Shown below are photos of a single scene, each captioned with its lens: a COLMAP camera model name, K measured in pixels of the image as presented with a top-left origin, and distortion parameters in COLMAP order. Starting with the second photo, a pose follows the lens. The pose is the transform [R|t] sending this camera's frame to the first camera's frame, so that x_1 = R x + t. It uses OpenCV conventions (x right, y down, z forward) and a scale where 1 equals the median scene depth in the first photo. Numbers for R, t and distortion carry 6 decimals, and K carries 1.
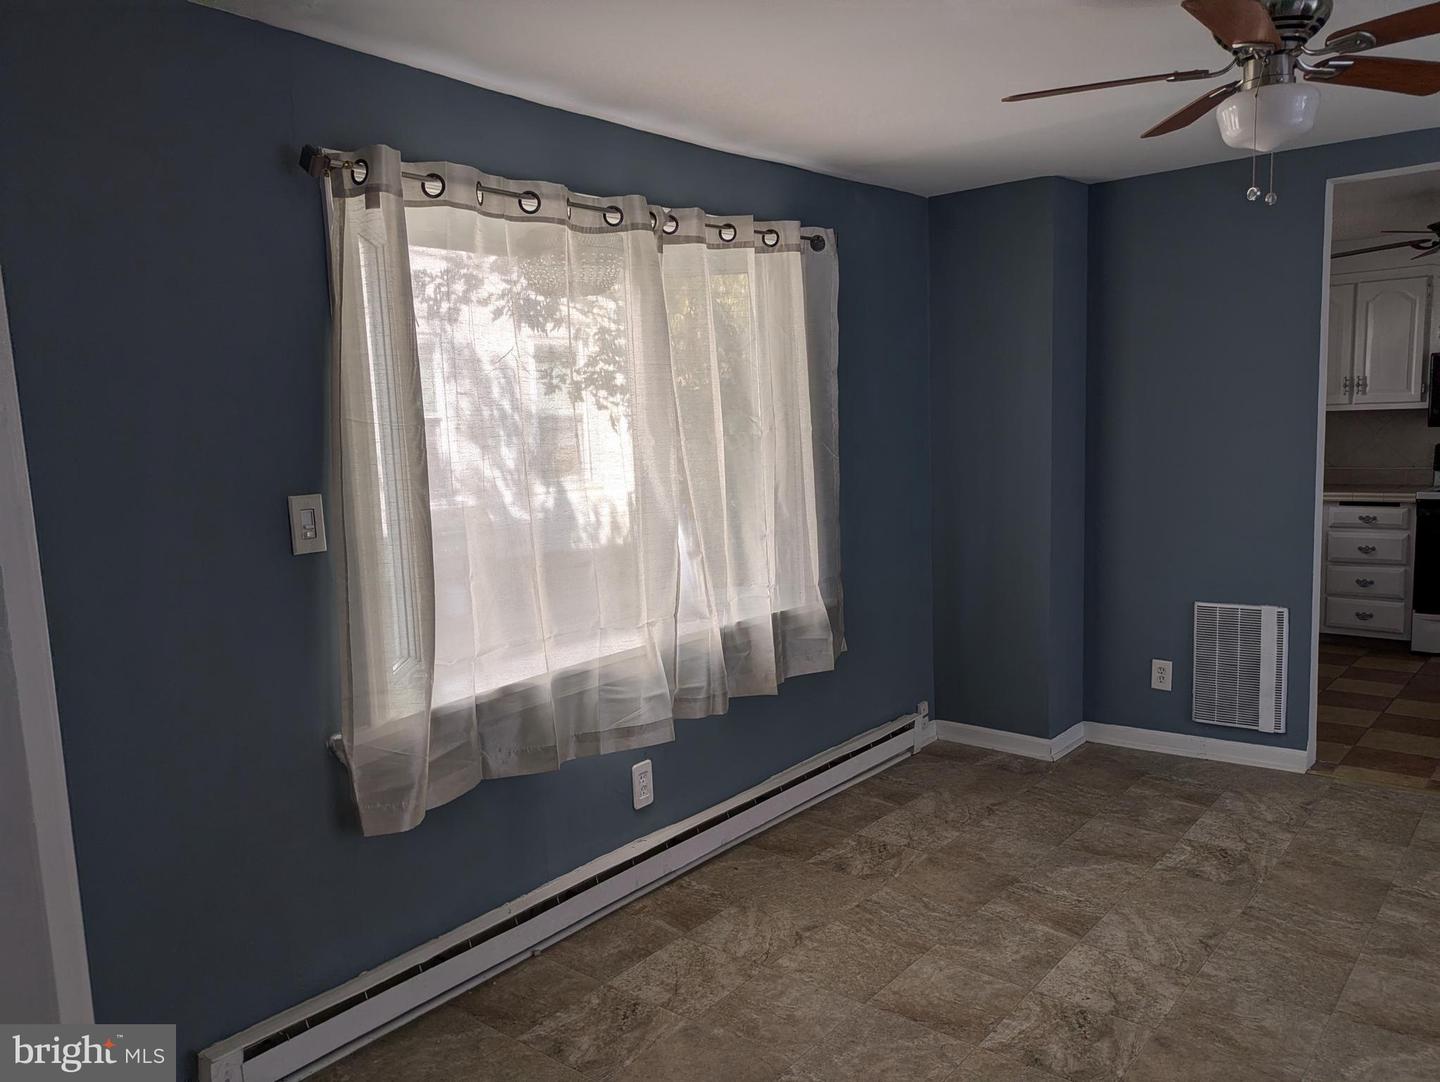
lens RADIAL K [[1072.5, 0, 718.5], [0, 1072.5, 541.0], [0, 0, 1]] dist [0.052784, -0.043281]
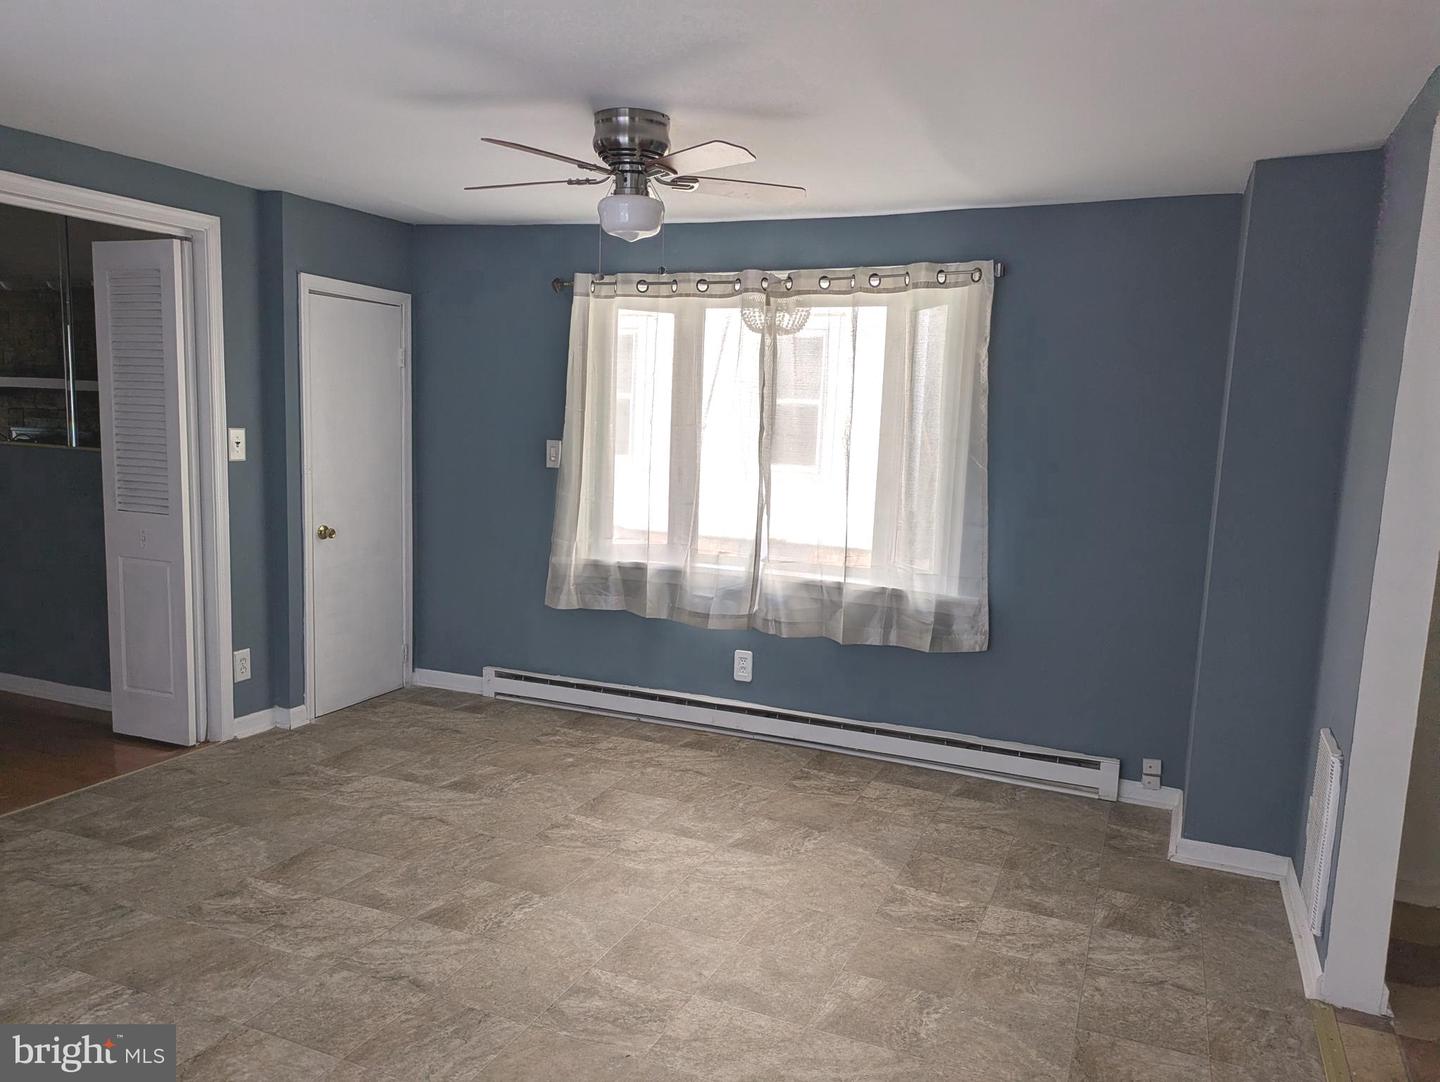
lens RADIAL K [[1072.5, 0, 718.9], [0, 1072.5, 545.9], [0, 0, 1]] dist [0.052784, -0.043281]
pose [[0.274409, 0.165411, -0.947280, 1.284648], [-0.157233, 0.979555, 0.125499, -0.114035], [0.948672, 0.114506, 0.294806, 0.514778]]
